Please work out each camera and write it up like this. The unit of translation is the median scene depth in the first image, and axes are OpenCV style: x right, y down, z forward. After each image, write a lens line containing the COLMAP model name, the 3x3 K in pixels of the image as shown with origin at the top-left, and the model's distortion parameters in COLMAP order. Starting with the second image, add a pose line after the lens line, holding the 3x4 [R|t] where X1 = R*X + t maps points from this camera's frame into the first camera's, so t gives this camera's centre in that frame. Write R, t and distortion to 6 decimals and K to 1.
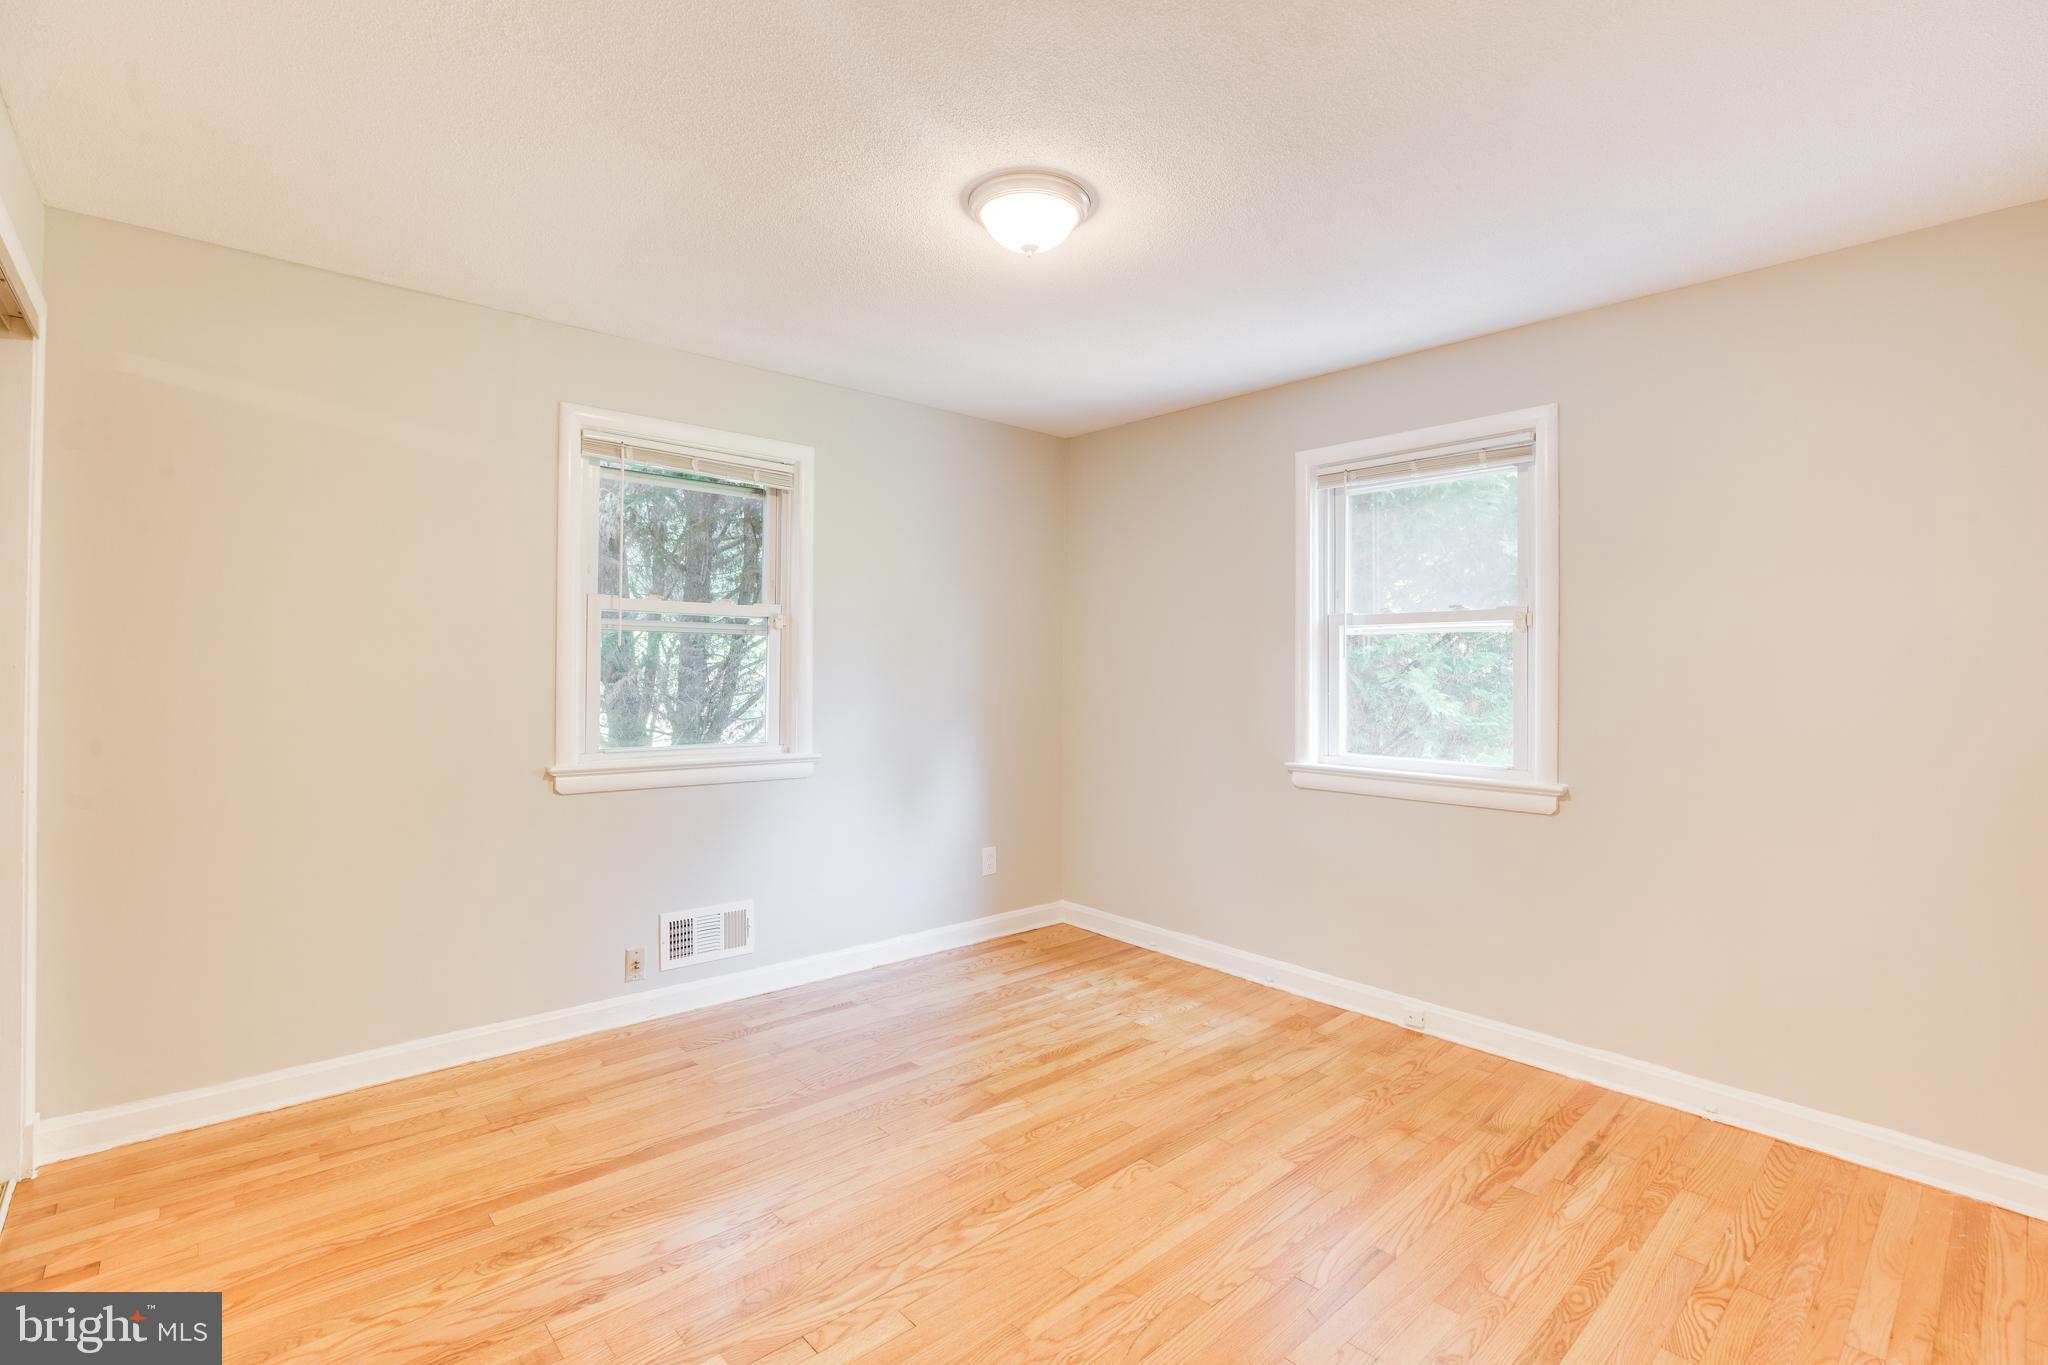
lens RADIAL K [[946.3, 0, 1022.4], [0, 946.3, 666.8], [0, 0, 1]] dist [-0.030816, 0.013221]
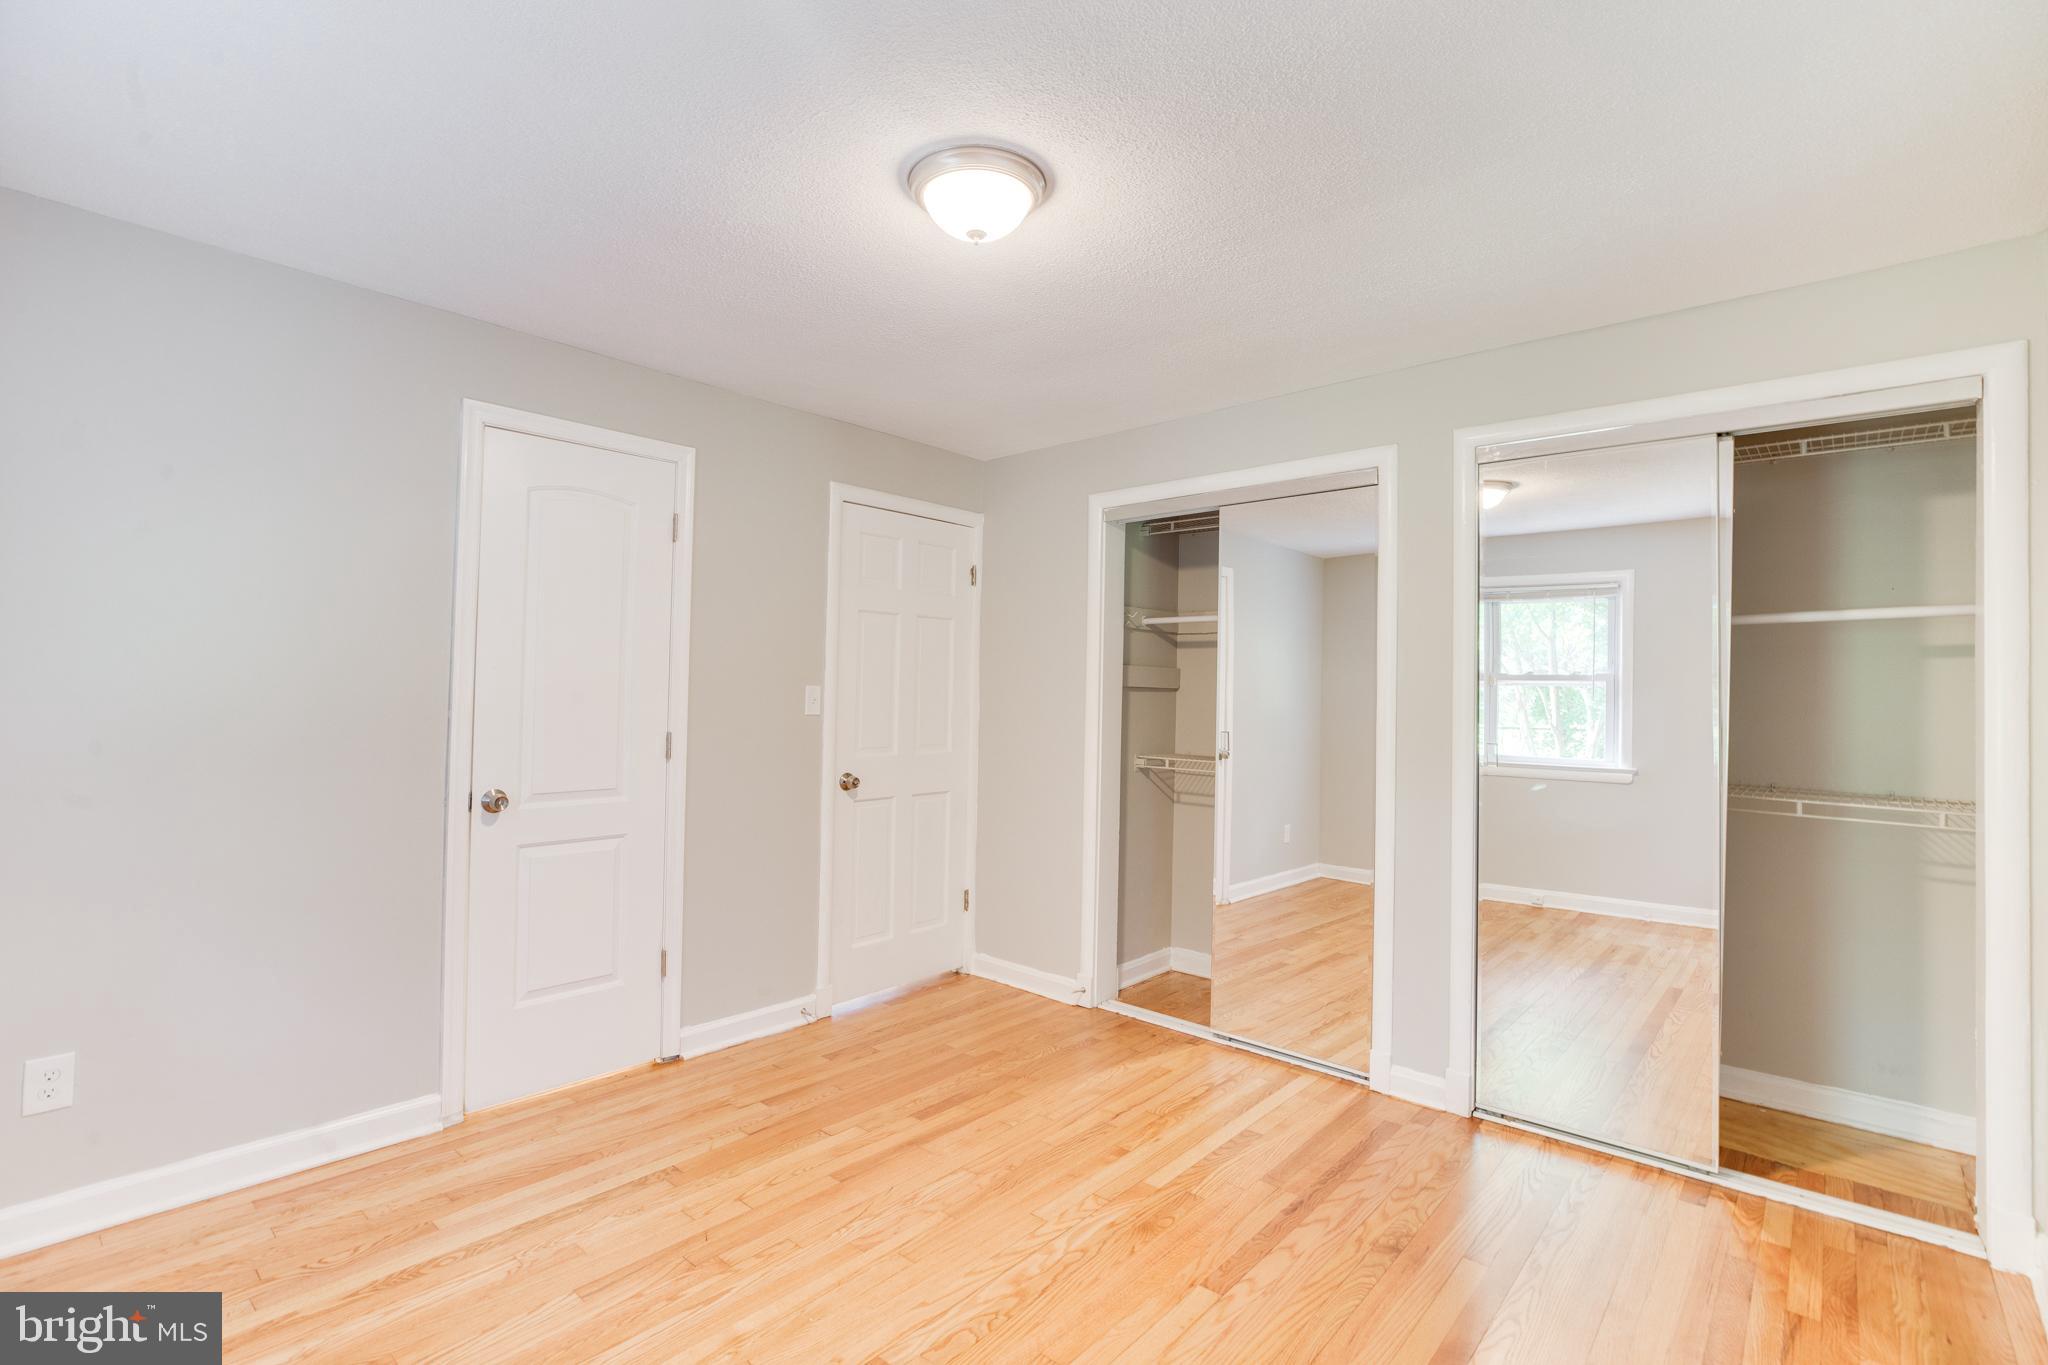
lens RADIAL K [[972.2, 0, 1027.3], [0, 972.2, 669.8], [0, 0, 1]] dist [0.000475, 0.000714]
pose [[-0.992943, -0.028756, -0.115053, 0.045196], [-0.026851, 0.999476, -0.018078, -0.014392], [0.115513, -0.014861, -0.993195, 1.612430]]
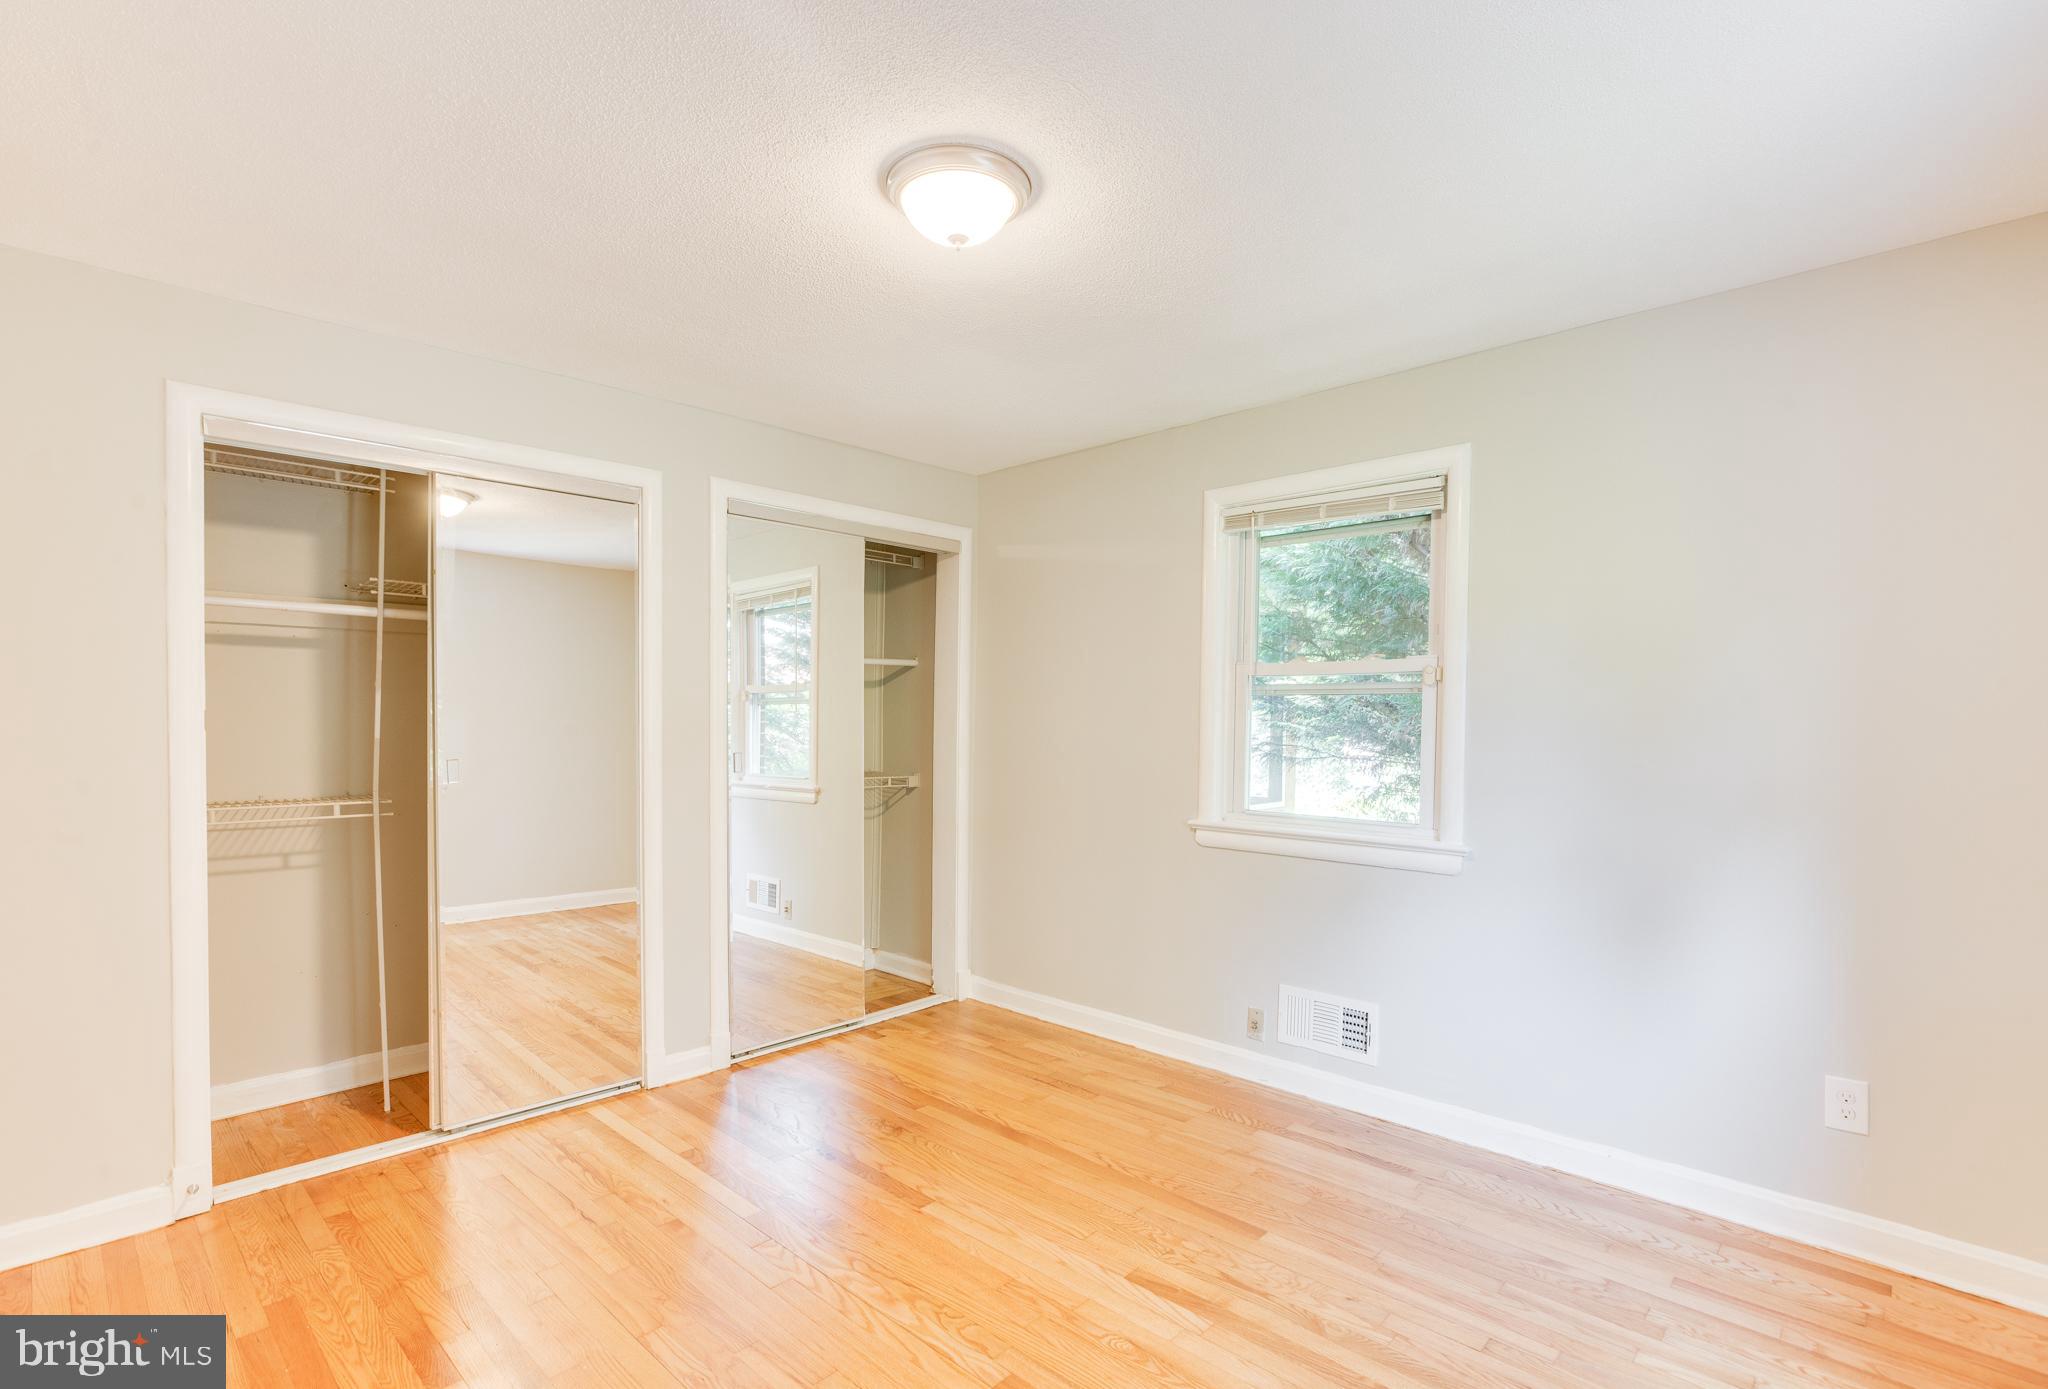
lens RADIAL K [[967.4, 0, 1031.9], [0, 967.4, 748.2], [0, 0, 1]] dist [-0.012906, 0.000804]
pose [[0.081806, 0.017602, -0.996493, 0.755729], [-0.008615, 0.999819, 0.016954, 0.004258], [0.996611, 0.007198, 0.081942, 0.841501]]
